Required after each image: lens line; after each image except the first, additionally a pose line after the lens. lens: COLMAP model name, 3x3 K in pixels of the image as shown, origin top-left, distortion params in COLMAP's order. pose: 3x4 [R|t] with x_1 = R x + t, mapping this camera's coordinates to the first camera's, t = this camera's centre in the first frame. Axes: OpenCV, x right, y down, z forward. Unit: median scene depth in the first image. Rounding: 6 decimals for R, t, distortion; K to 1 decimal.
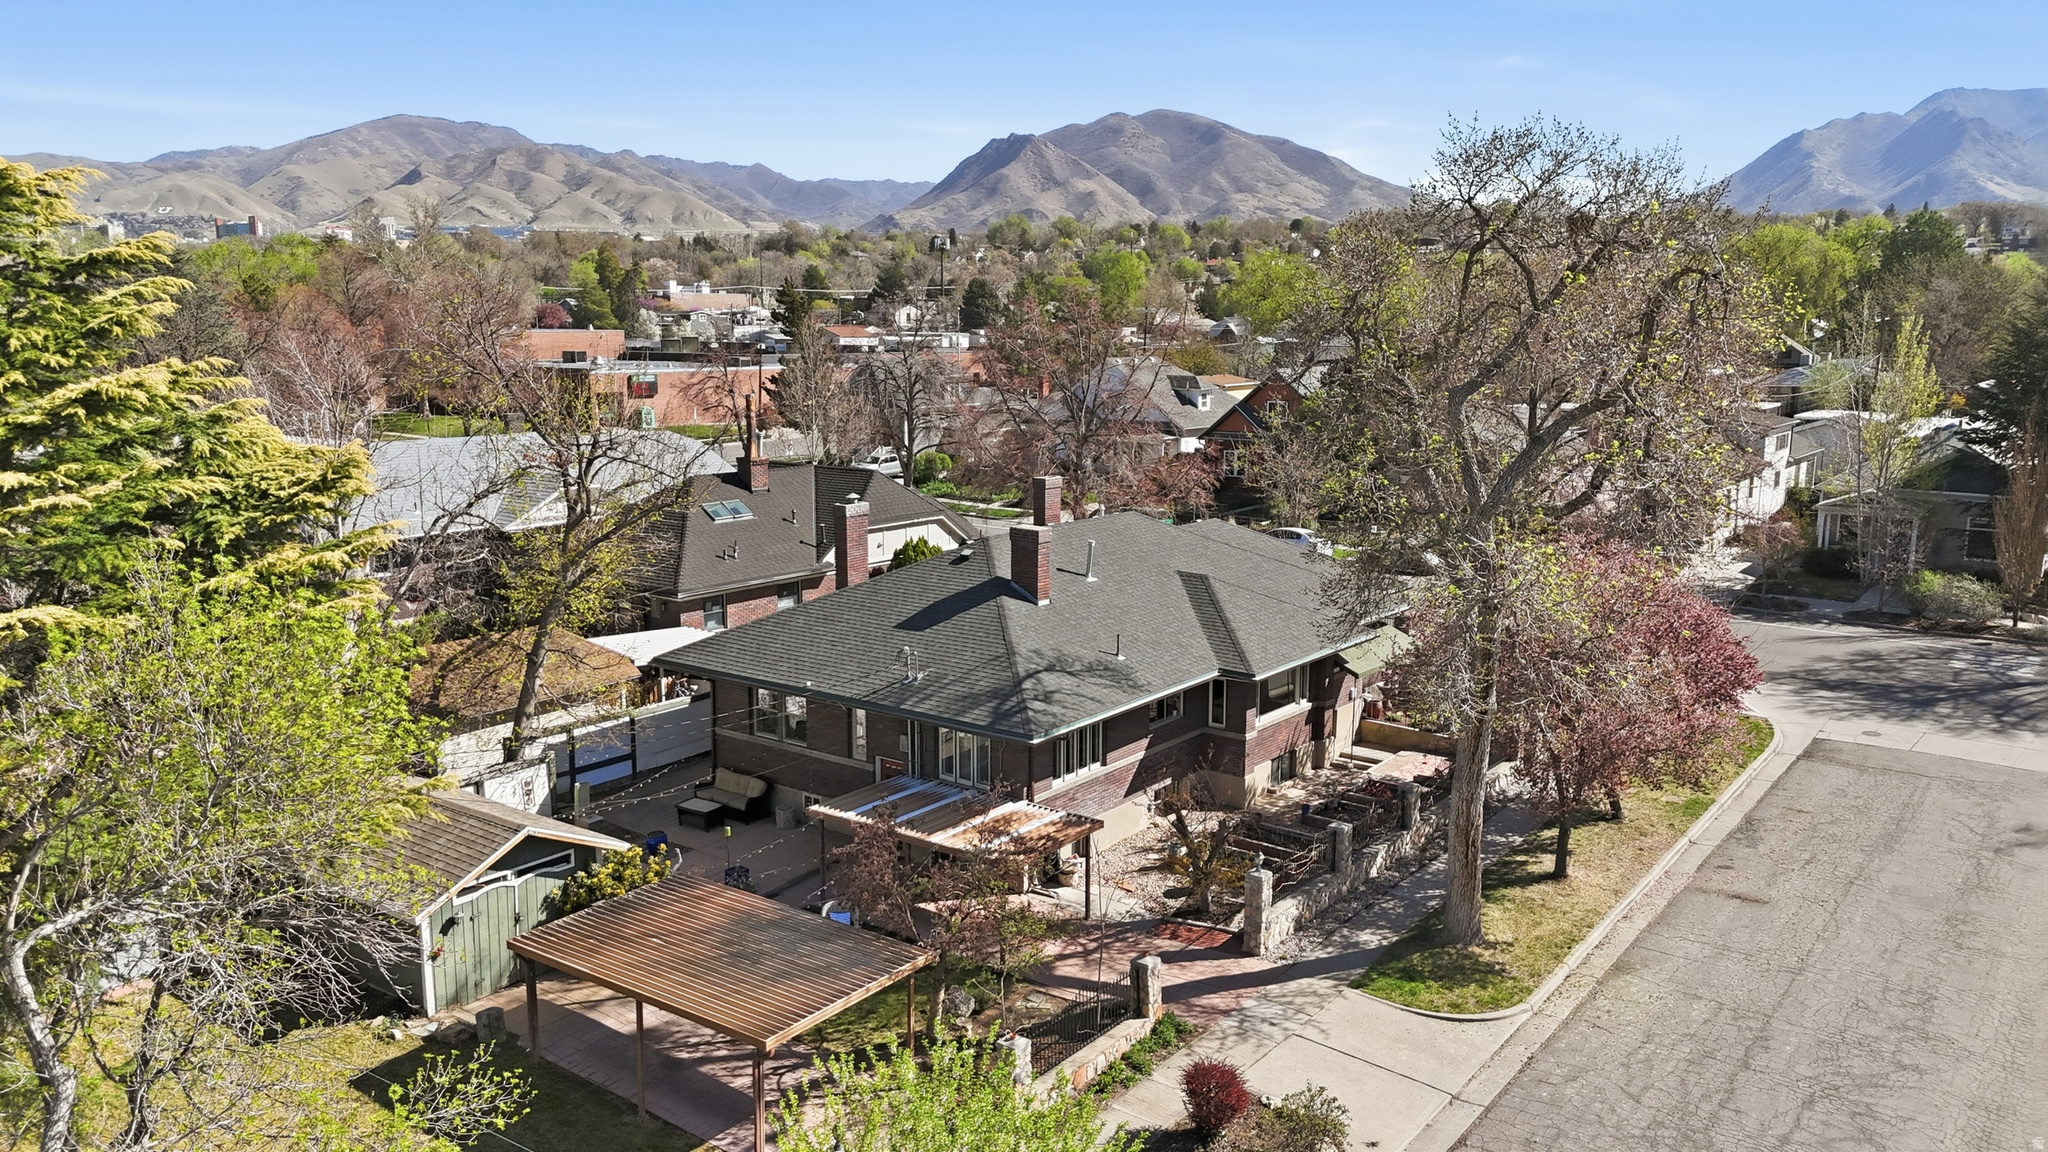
lens RADIAL K [[1513.1, 0, 1041.2], [0, 1513.1, 572.1], [0, 0, 1]] dist [0.050788, -0.027317]
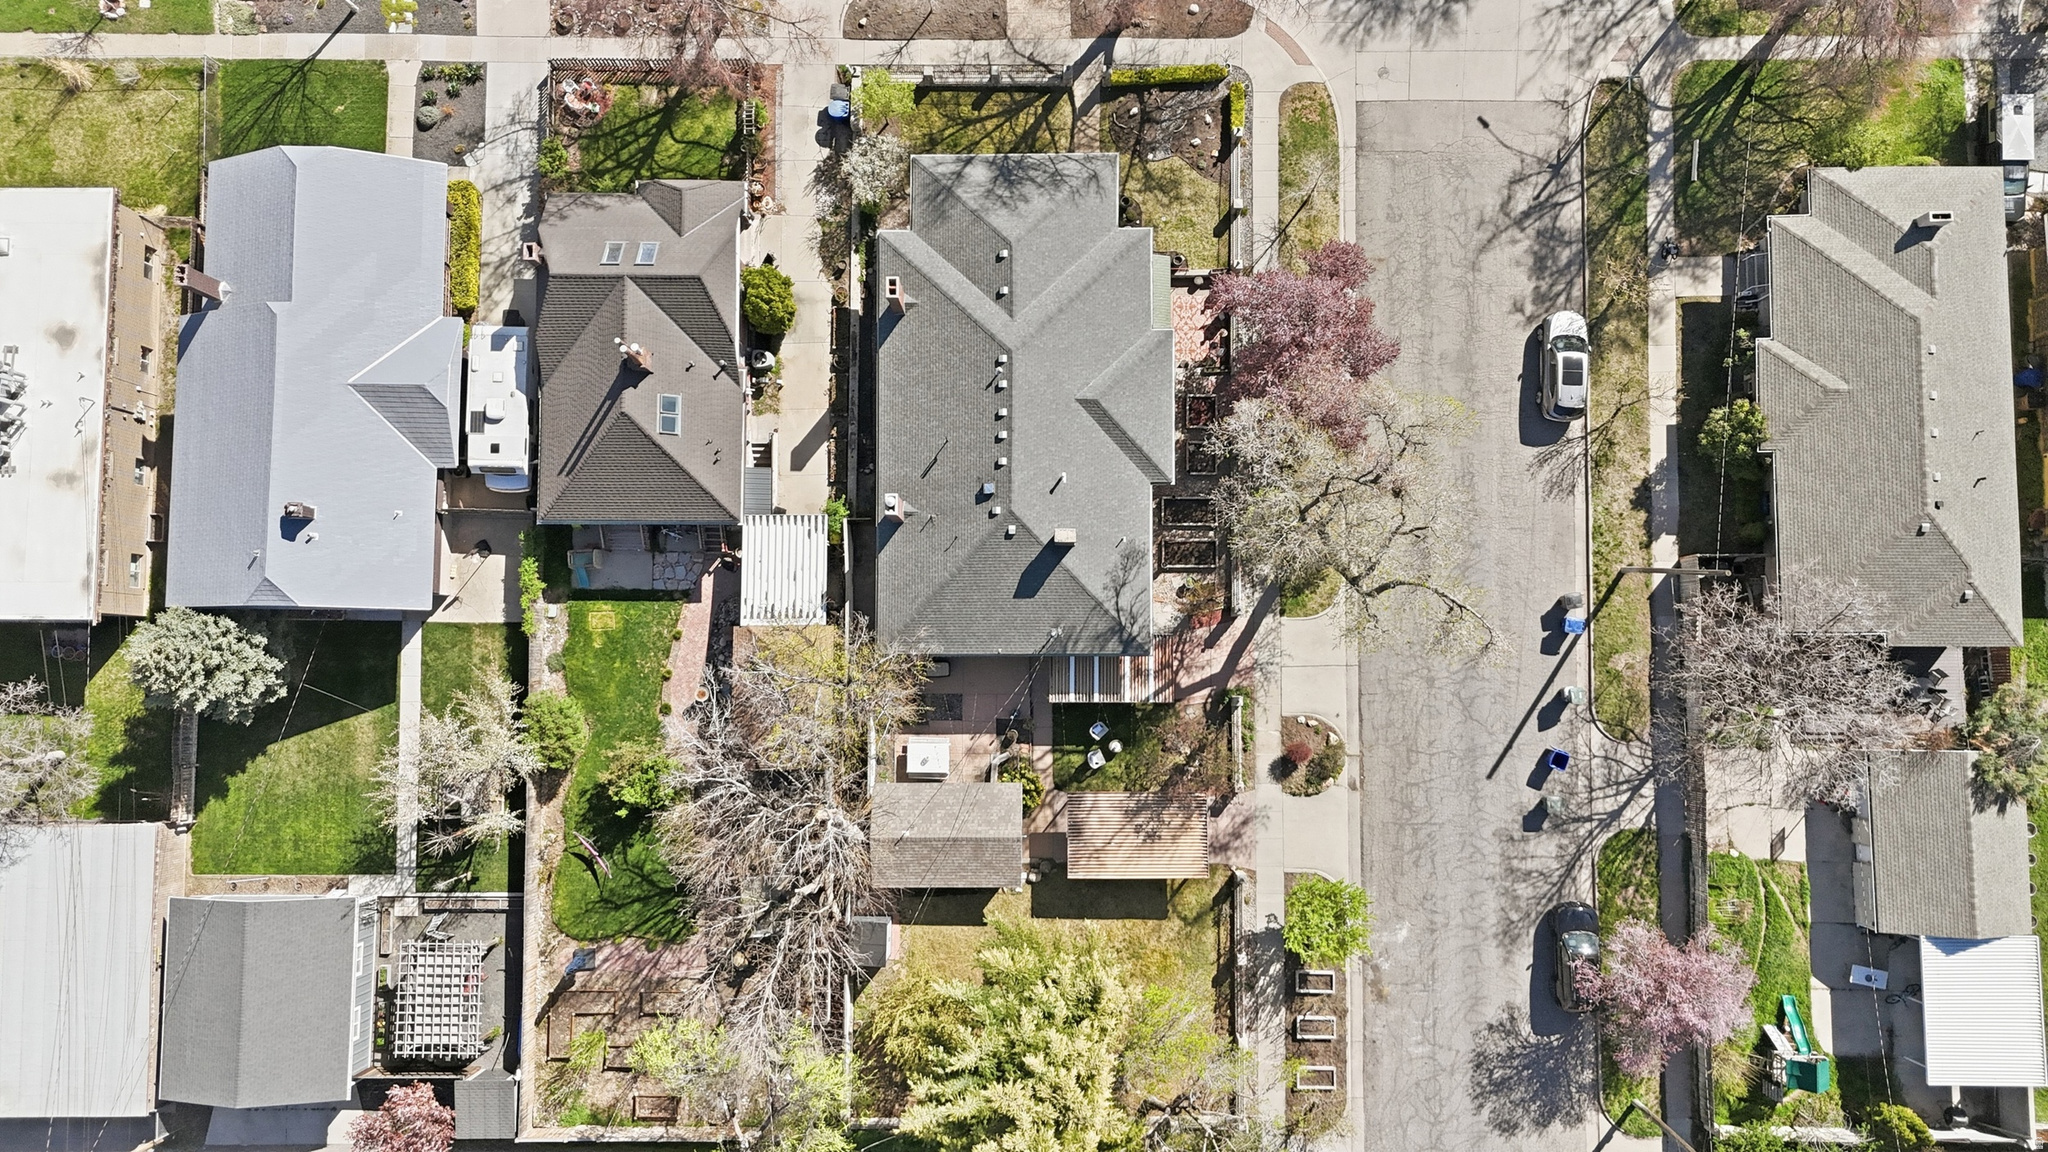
lens RADIAL K [[1513.1, 0, 1020.9], [0, 1513.1, 578.5], [0, 0, 1]] dist [0.050788, -0.027317]
pose [[0.799614, -0.599875, 0.027690, -0.142103], [0.115969, 0.199497, 0.973012, -1.925796], [-0.589210, -0.774823, 0.229088, 0.679579]]
